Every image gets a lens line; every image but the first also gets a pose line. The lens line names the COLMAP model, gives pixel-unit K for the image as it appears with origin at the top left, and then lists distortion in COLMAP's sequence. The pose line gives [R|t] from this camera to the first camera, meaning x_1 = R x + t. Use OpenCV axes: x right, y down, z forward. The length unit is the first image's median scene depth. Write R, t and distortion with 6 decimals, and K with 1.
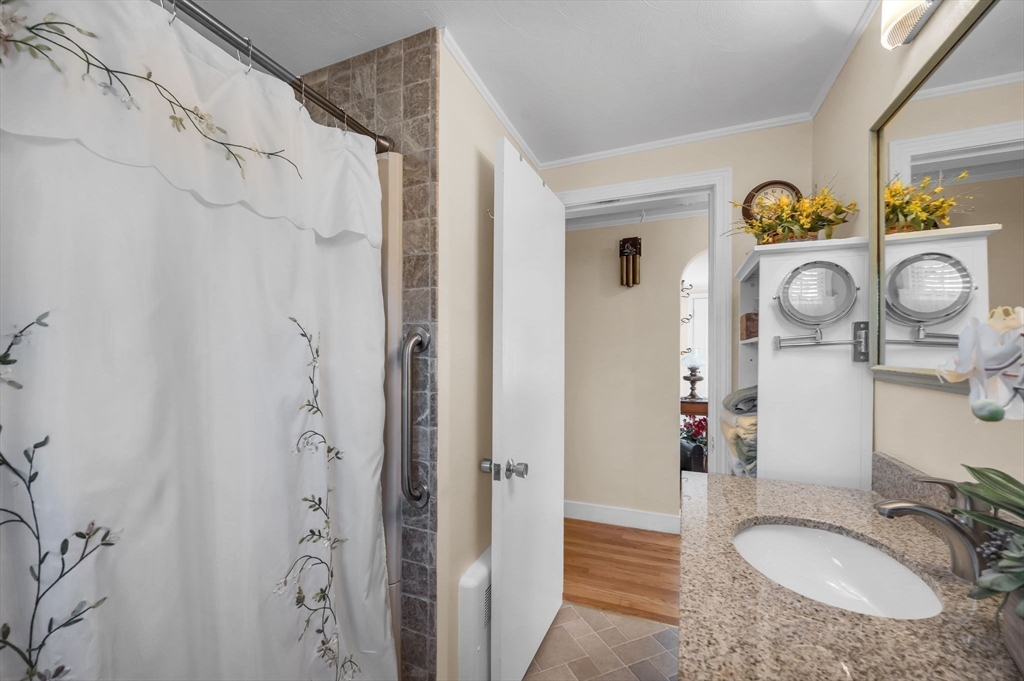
lens RADIAL K [[410.7, 0, 513.1], [0, 410.7, 346.3], [0, 0, 1]] dist [0.000402, 0.000038]
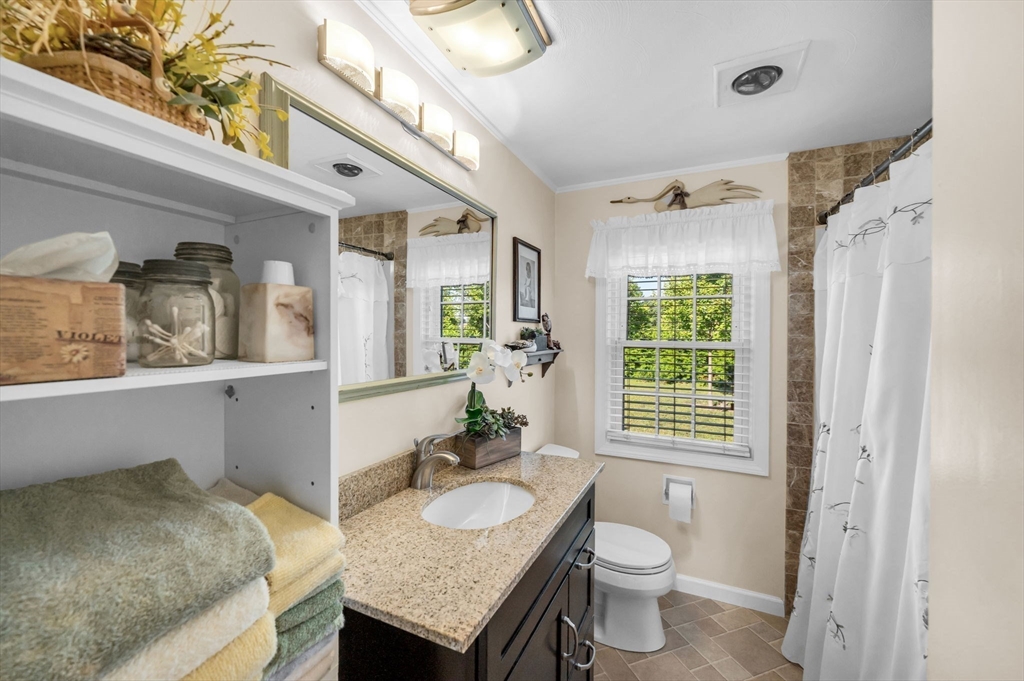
lens RADIAL K [[410.7, 0, 513.1], [0, 410.7, 346.3], [0, 0, 1]] dist [0.000402, 0.000038]
pose [[-0.998893, -0.006892, 0.046526, 0.581572], [-0.006509, 0.999944, 0.008376, -0.079722], [-0.046581, 0.008064, -0.998882, 2.585712]]
